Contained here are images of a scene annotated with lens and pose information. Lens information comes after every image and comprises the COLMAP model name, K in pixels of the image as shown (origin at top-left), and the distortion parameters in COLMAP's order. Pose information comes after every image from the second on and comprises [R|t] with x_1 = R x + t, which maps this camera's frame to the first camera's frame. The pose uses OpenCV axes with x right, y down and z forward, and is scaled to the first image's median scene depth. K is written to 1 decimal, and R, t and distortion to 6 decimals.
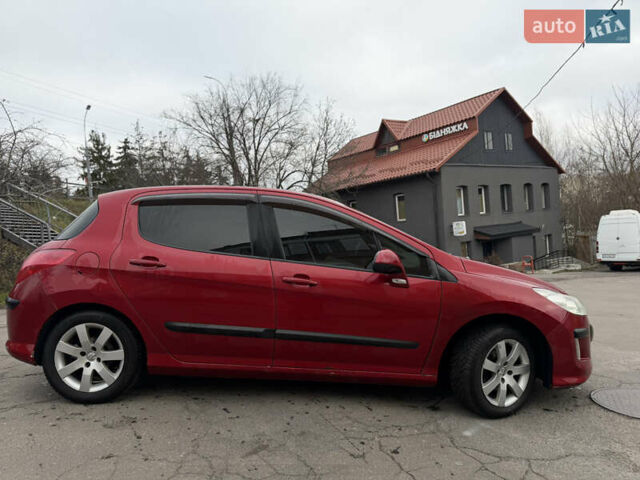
lens RADIAL K [[450.3, 0, 319.7], [0, 450.3, 250.7], [0, 0, 1]] dist [0.037657, -0.042181]
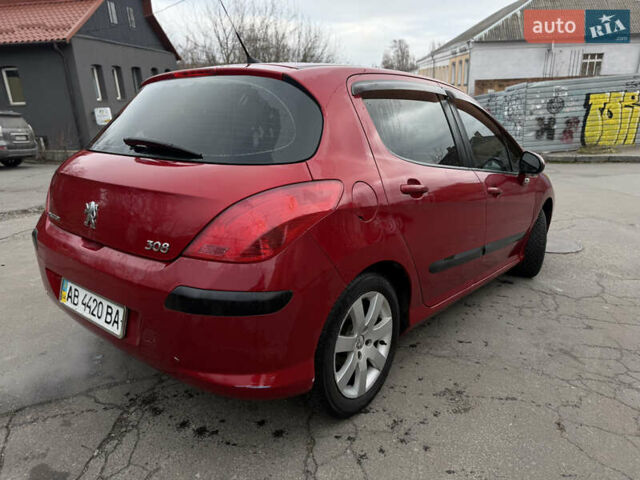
lens RADIAL K [[456.2, 0, 320.0], [0, 456.2, 240.0], [0, 0, 1]] dist [0.046199, -0.057950]
pose [[0.632636, -0.190515, 0.750650, -0.127019], [0.023358, 0.973523, 0.227394, -0.007488], [-0.774097, -0.126324, 0.620335, 0.083271]]
